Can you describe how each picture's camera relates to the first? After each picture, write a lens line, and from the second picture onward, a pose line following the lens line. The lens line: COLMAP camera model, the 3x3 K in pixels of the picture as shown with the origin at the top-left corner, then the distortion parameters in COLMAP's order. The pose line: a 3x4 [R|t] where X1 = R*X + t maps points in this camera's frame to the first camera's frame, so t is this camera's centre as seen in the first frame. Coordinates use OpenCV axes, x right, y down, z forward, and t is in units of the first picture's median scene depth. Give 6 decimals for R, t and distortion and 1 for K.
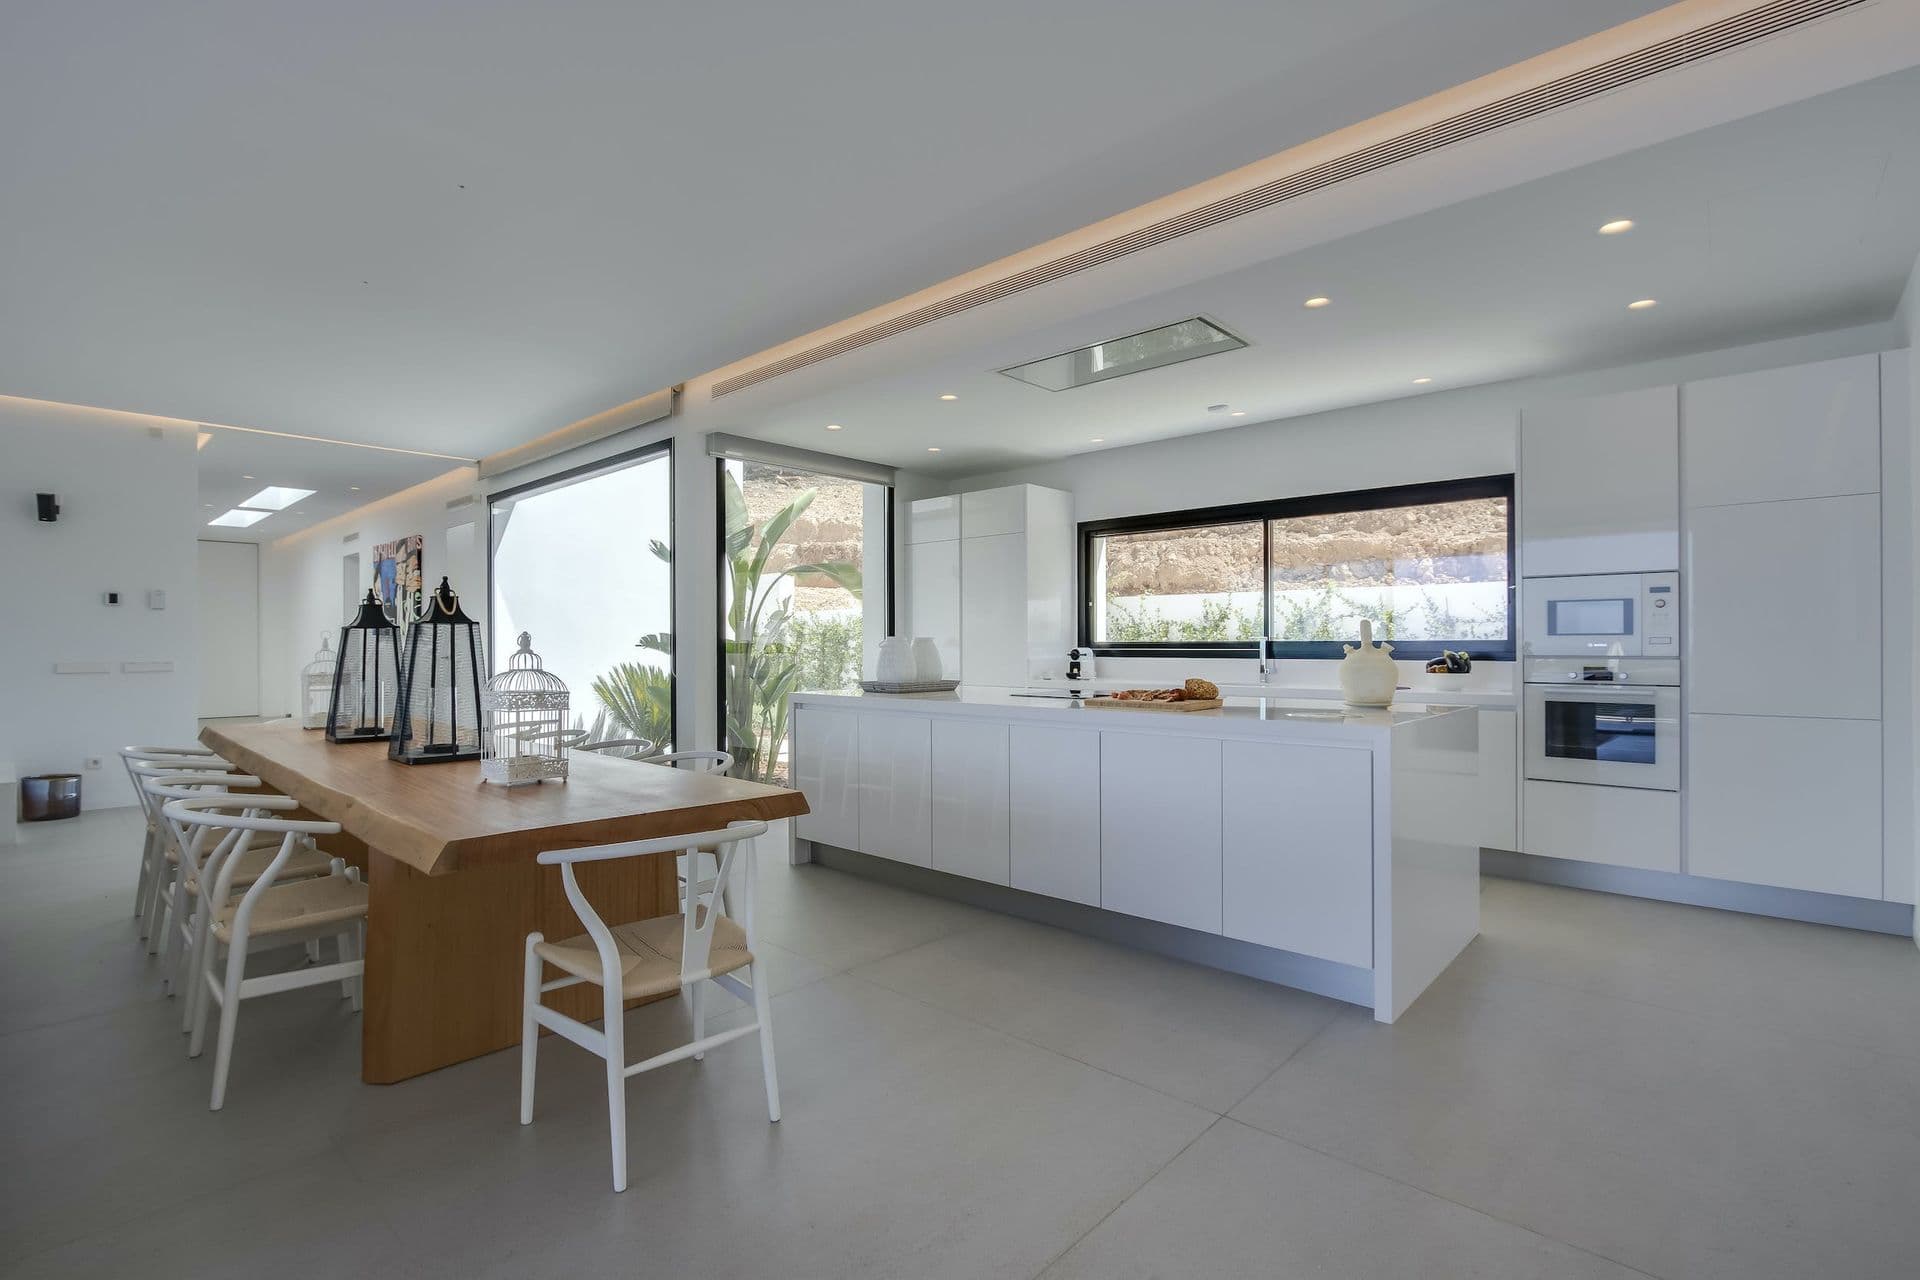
lens RADIAL K [[893.5, 0, 937.0], [0, 893.5, 641.9], [0, 0, 1]] dist [-0.015145, 0.000198]
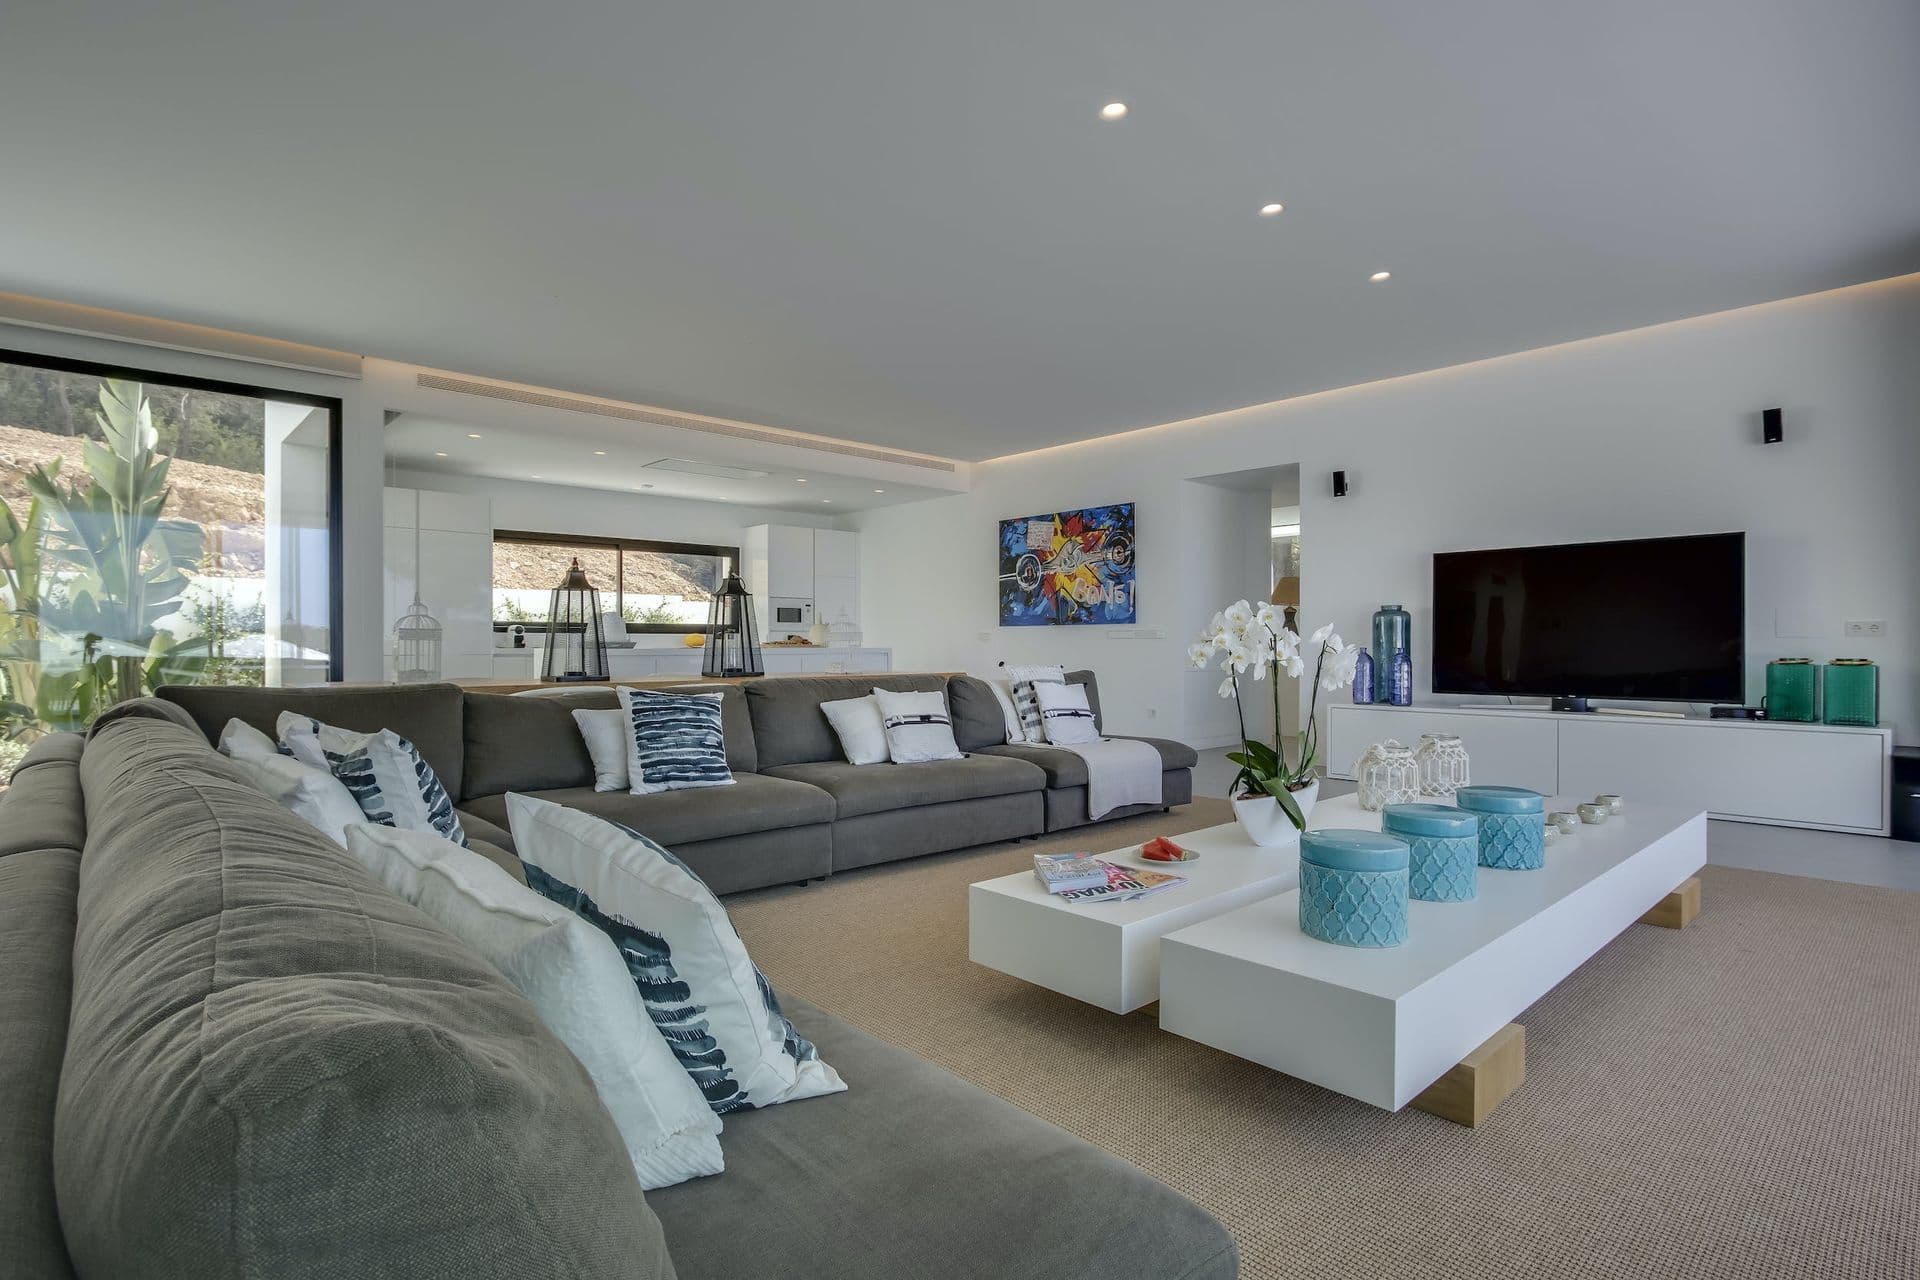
lens RADIAL K [[950.1, 0, 941.2], [0, 950.1, 638.3], [0, 0, 1]] dist [-0.011498, 0.000960]
pose [[0.062377, 0.009433, 0.998008, -1.220550], [0.001400, 0.999954, -0.009539, 0.041065], [-0.998052, 0.001993, 0.062361, 0.267061]]
